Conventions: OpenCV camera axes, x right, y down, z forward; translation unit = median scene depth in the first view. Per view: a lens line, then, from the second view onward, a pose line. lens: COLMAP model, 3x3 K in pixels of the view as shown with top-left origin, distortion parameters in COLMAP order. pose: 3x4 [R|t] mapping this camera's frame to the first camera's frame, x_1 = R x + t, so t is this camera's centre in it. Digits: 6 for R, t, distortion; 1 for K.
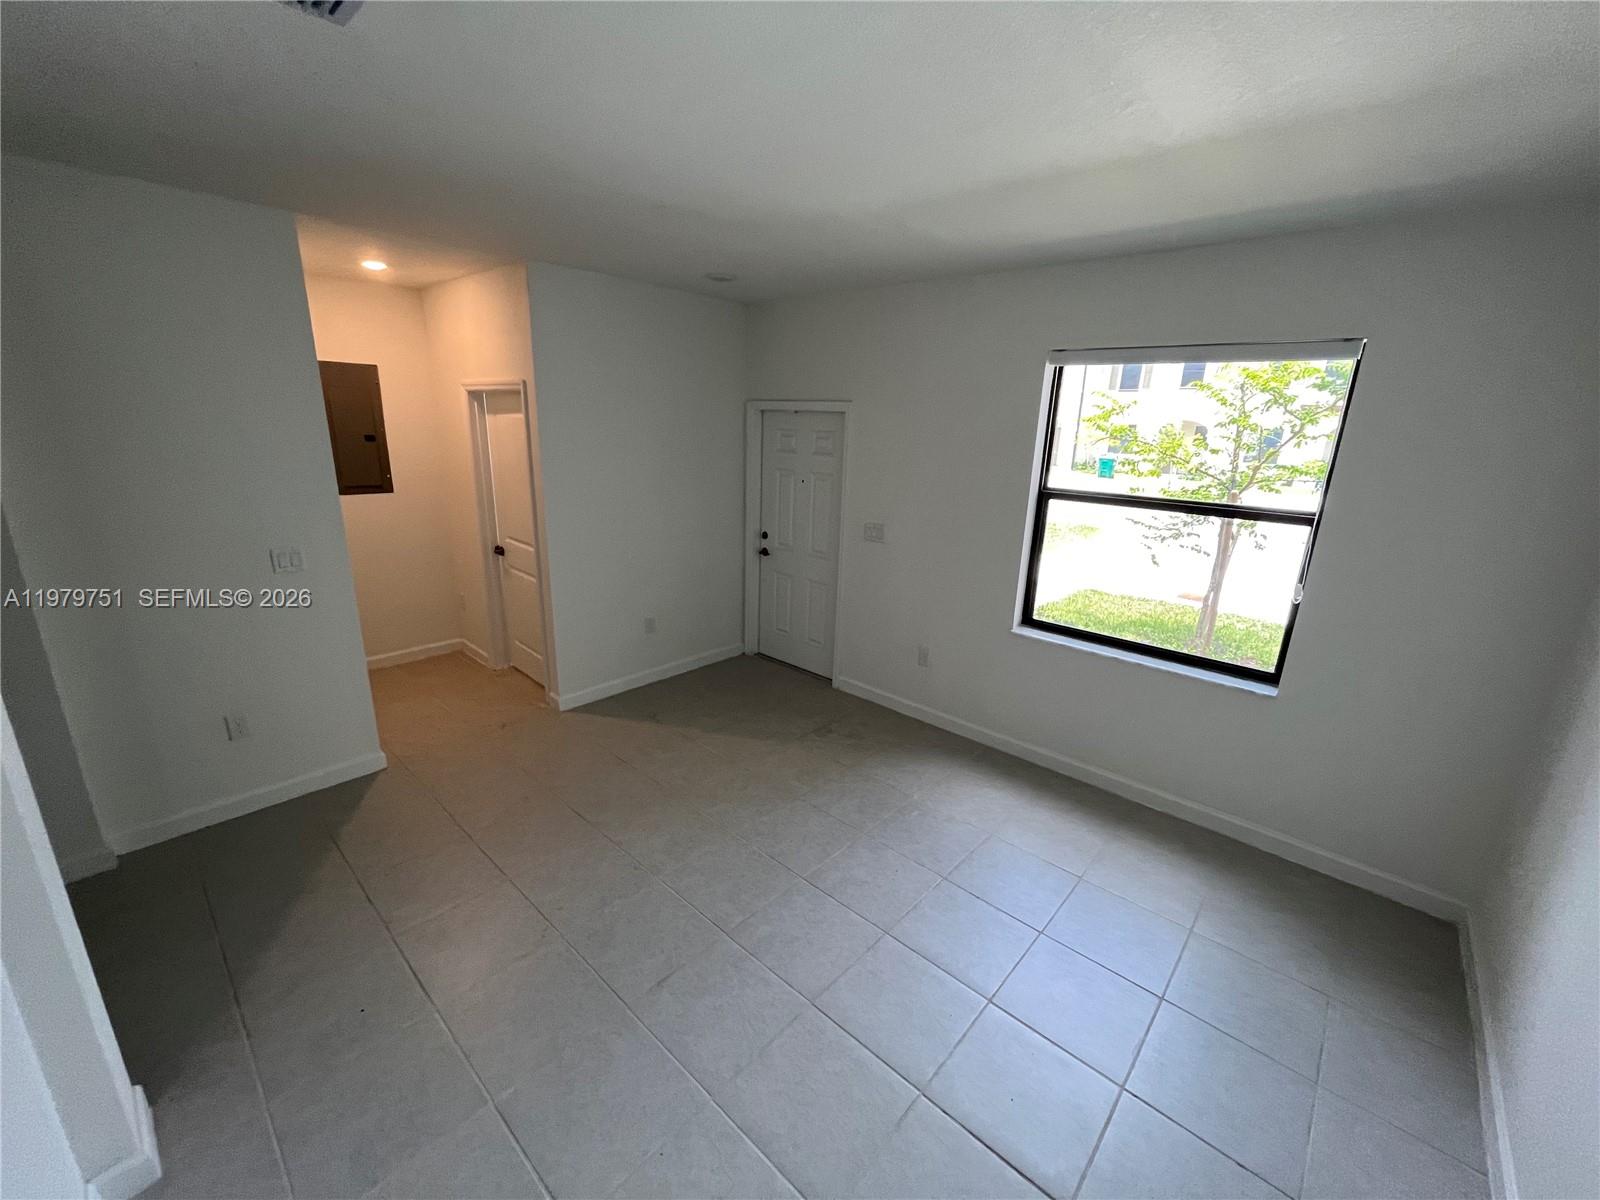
lens RADIAL K [[652.3, 0, 796.4], [0, 652.3, 602.0], [0, 0, 1]] dist [-0.000542, -0.000464]
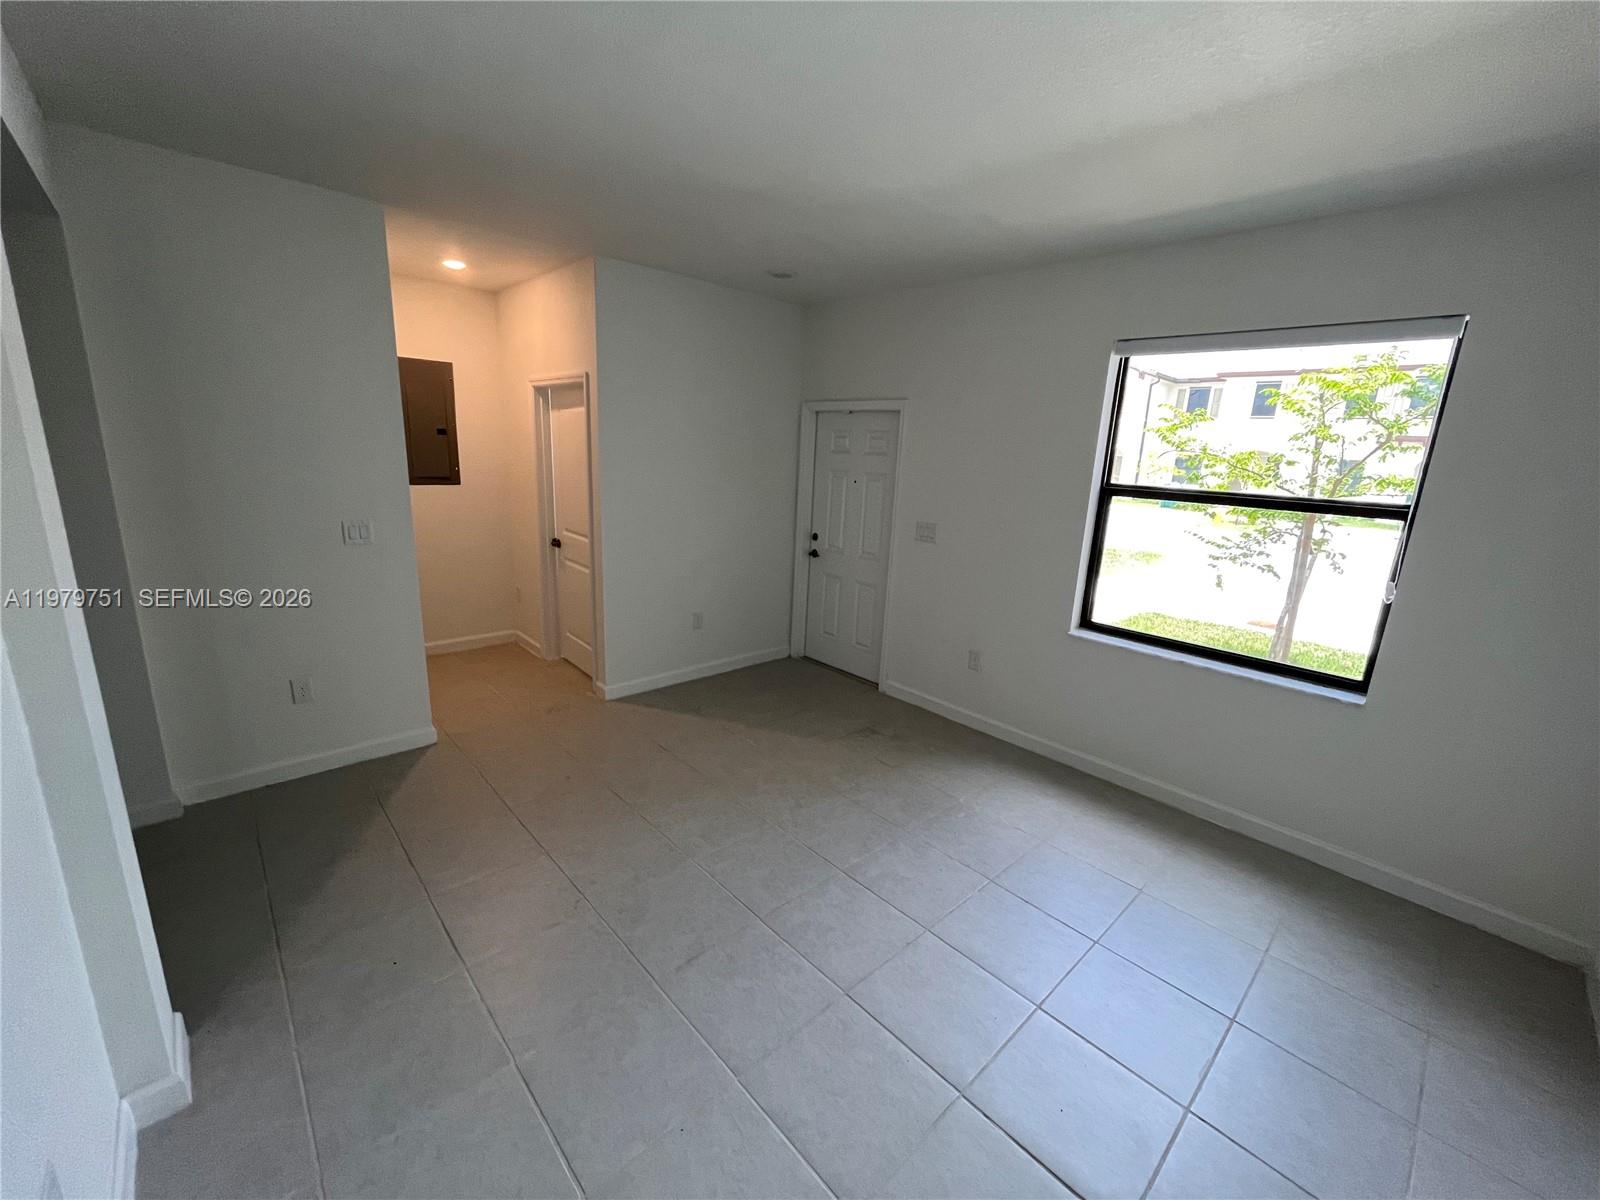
lens RADIAL K [[652.3, 0, 796.5], [0, 652.3, 599.4], [0, 0, 1]] dist [-0.000542, -0.000464]
pose [[0.996560, 0.034164, -0.075504, 0.002381], [-0.037317, 0.998472, -0.040750, 0.055522], [0.073996, 0.043428, 0.996312, 0.016371]]
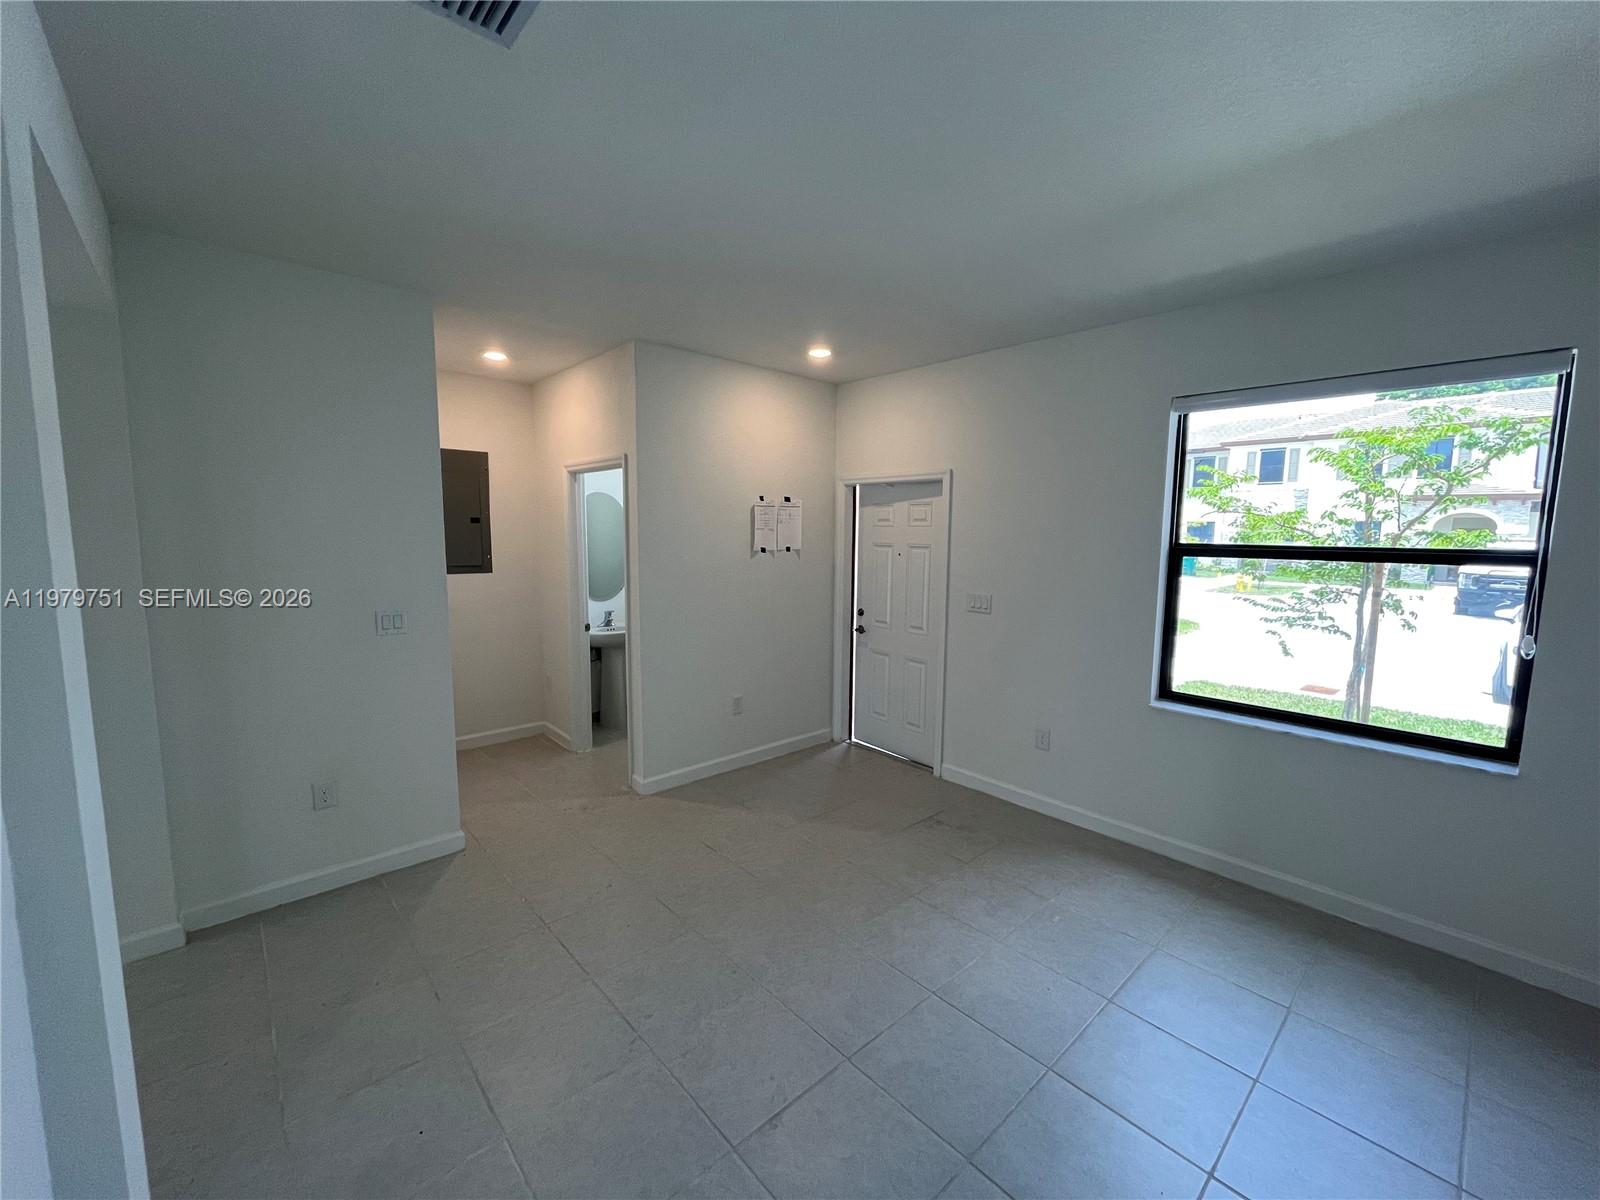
lens RADIAL K [[652.3, 0, 799.4], [0, 652.3, 597.1], [0, 0, 1]] dist [-0.000542, -0.000464]
pose [[0.995398, -0.011524, -0.095135, -0.062641], [-0.004581, 0.985886, -0.167354, 0.057271], [0.095720, 0.167020, 0.981296, 0.074158]]
